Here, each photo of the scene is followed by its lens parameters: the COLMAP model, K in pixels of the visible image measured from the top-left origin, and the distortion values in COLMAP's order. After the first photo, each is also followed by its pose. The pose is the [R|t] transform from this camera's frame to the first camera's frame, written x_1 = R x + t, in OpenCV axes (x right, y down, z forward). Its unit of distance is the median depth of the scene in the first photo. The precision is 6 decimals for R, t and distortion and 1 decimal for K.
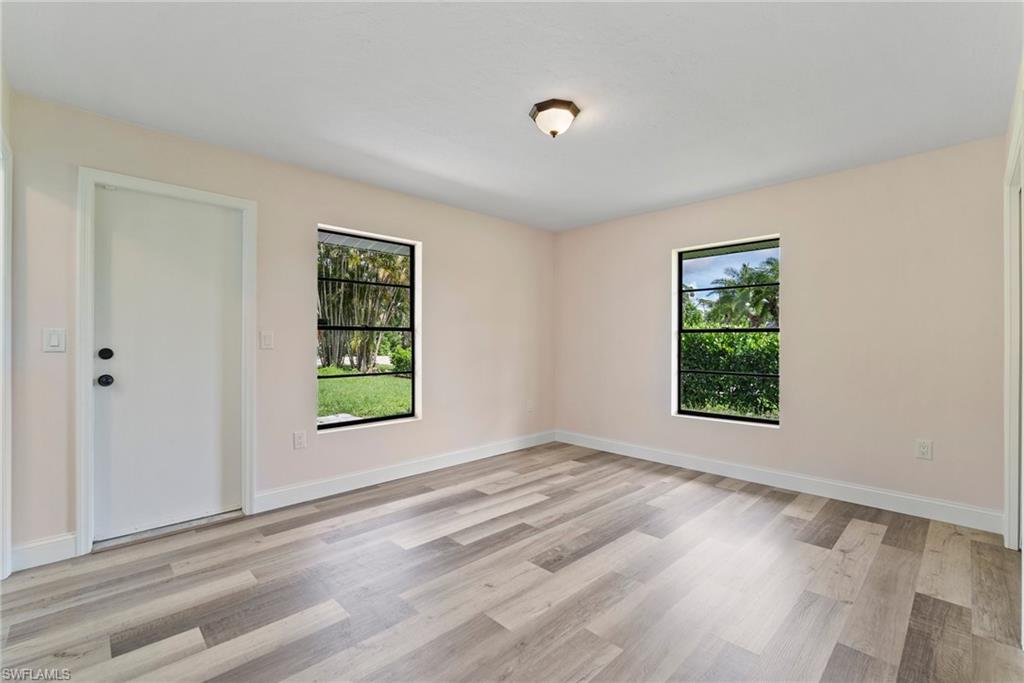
lens RADIAL K [[447.1, 0, 515.6], [0, 447.1, 336.9], [0, 0, 1]] dist [-0.013391, 0.004697]
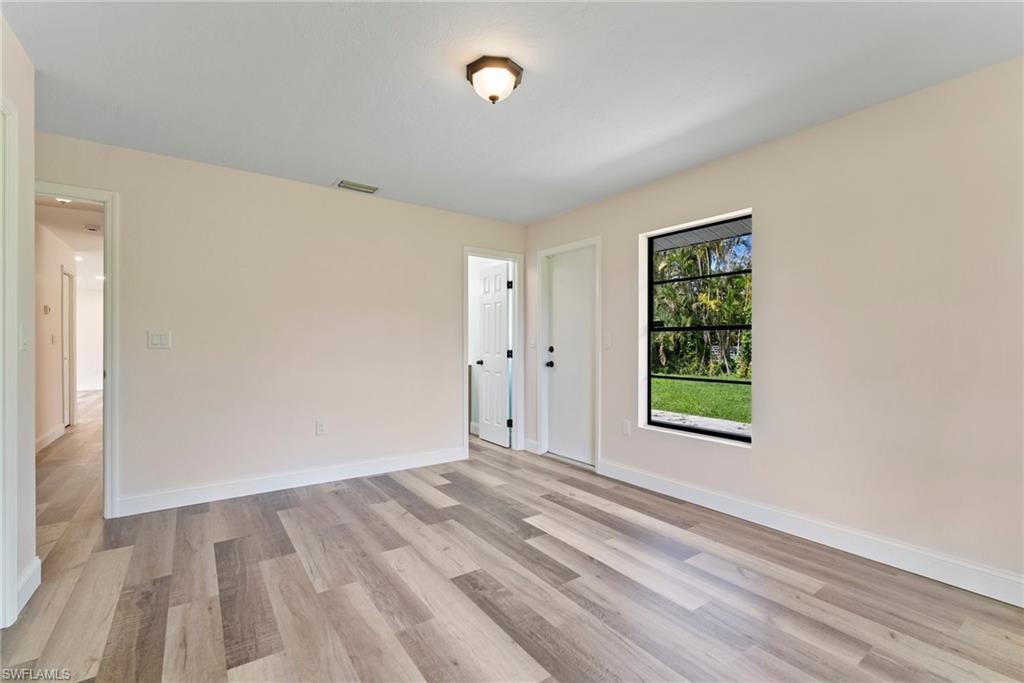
lens RADIAL K [[451.9, 0, 514.3], [0, 451.9, 340.2], [0, 0, 1]] dist [-0.014438, 0.004906]
pose [[-0.153948, -0.007219, -0.988053, 0.910168], [0.005958, 0.999948, -0.008235, 0.015728], [0.988061, -0.007154, -0.153897, 1.137302]]
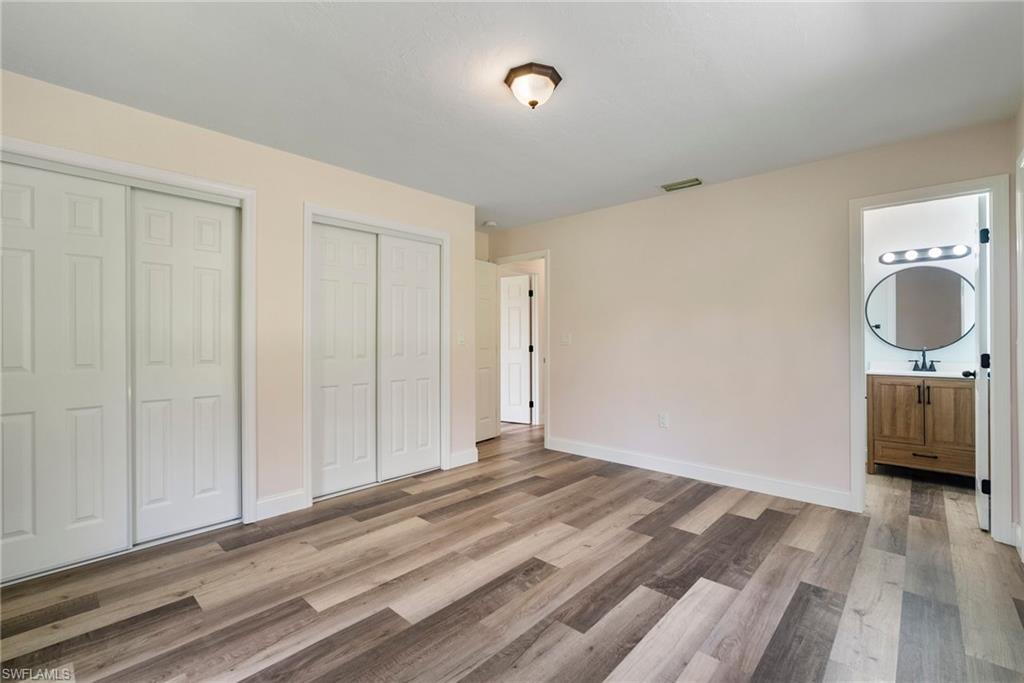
lens RADIAL K [[448.9, 0, 511.1], [0, 448.9, 345.1], [0, 0, 1]] dist [-0.013156, 0.004346]
pose [[-0.998993, -0.000900, -0.044863, 0.163888], [-0.000912, 1.000000, 0.000266, 0.020743], [0.044863, 0.000306, -0.998993, 1.815620]]
